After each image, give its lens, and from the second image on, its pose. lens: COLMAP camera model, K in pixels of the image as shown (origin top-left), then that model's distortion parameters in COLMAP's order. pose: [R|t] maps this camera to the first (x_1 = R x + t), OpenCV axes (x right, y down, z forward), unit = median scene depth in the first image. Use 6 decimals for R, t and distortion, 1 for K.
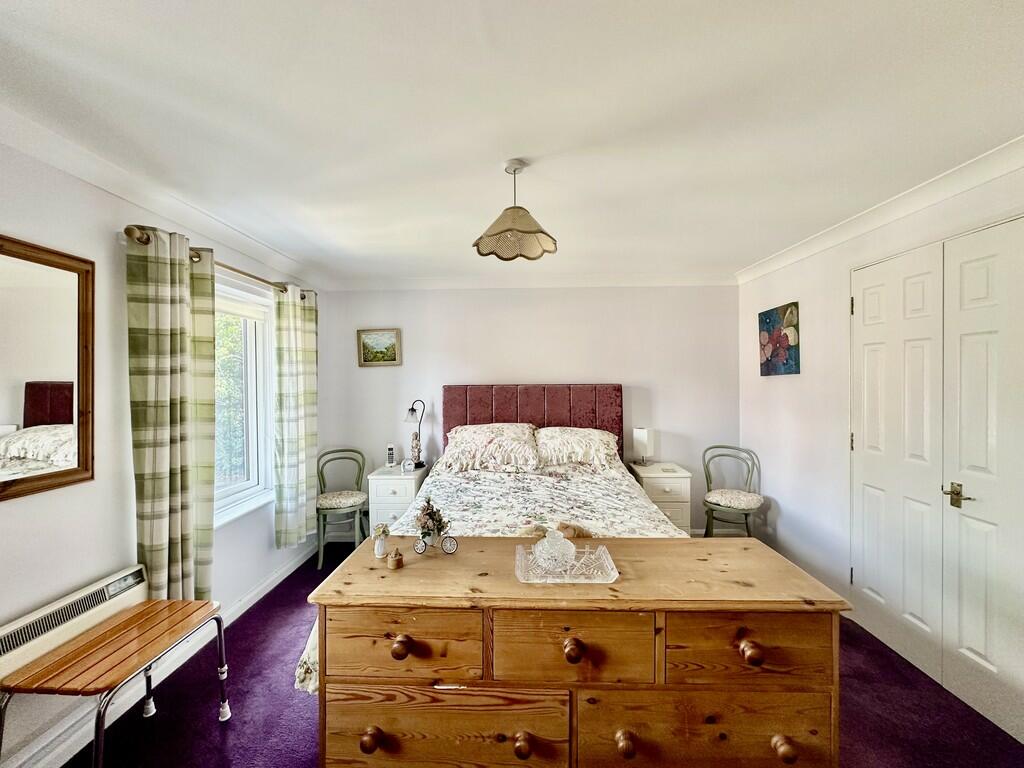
lens RADIAL K [[407.1, 0, 513.0], [0, 407.1, 381.4], [0, 0, 1]] dist [-0.001868, 0.000634]
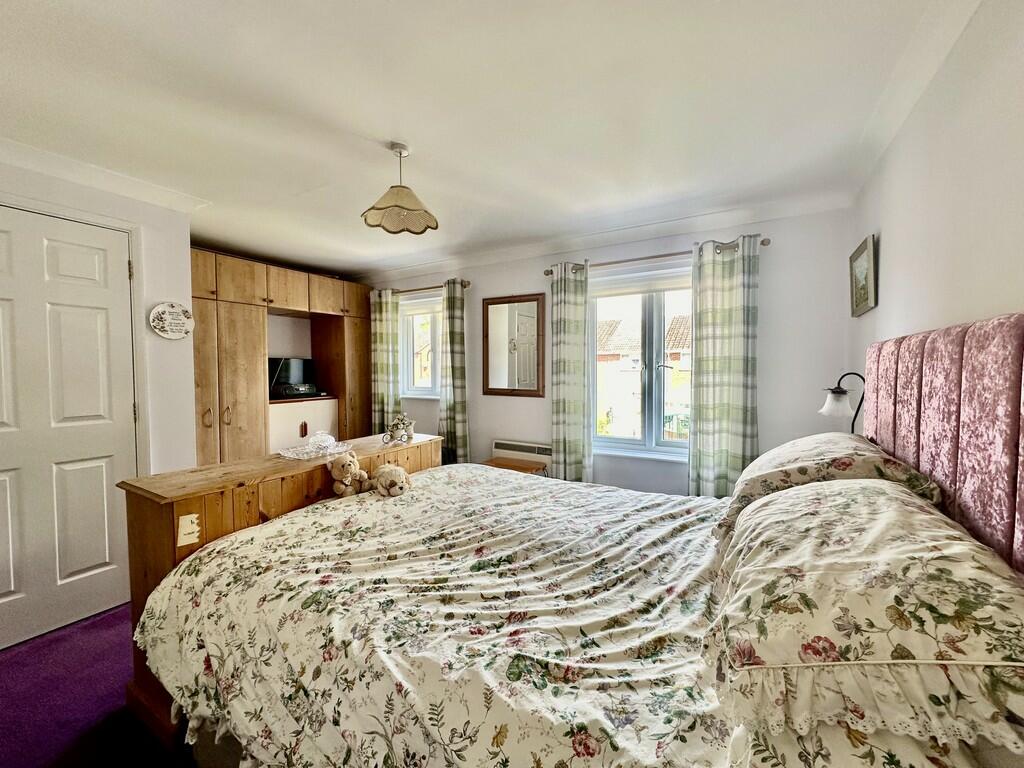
lens RADIAL K [[407.9, 0, 512.0], [0, 407.9, 384.0], [0, 0, 1]] dist [-0.000476, 0.000132]
pose [[-0.483752, 0.043823, -0.874107, 0.500286], [0.004422, 0.998855, 0.047630, 0.040152], [0.875194, 0.019176, -0.483392, 1.052459]]
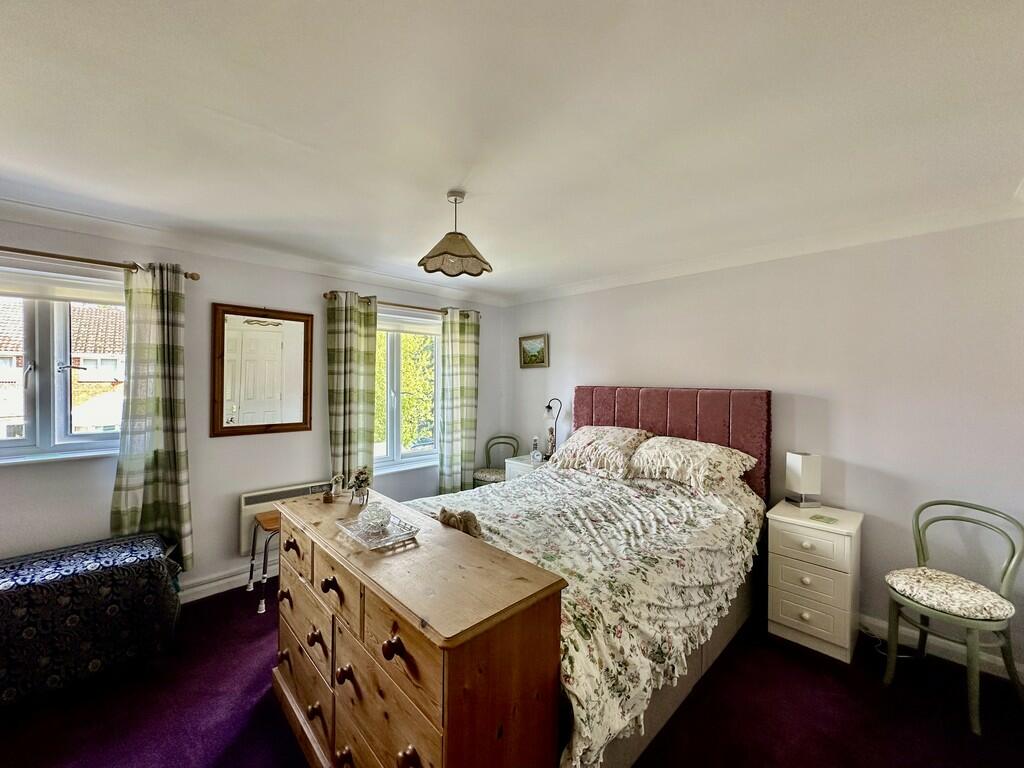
lens RADIAL K [[407.1, 0, 513.0], [0, 407.1, 381.4], [0, 0, 1]] dist [-0.001868, 0.000634]
pose [[0.718312, 0.018994, -0.695462, 0.535854], [-0.017817, 0.999802, 0.008903, -0.010056], [0.695493, 0.005996, 0.718507, 0.163223]]
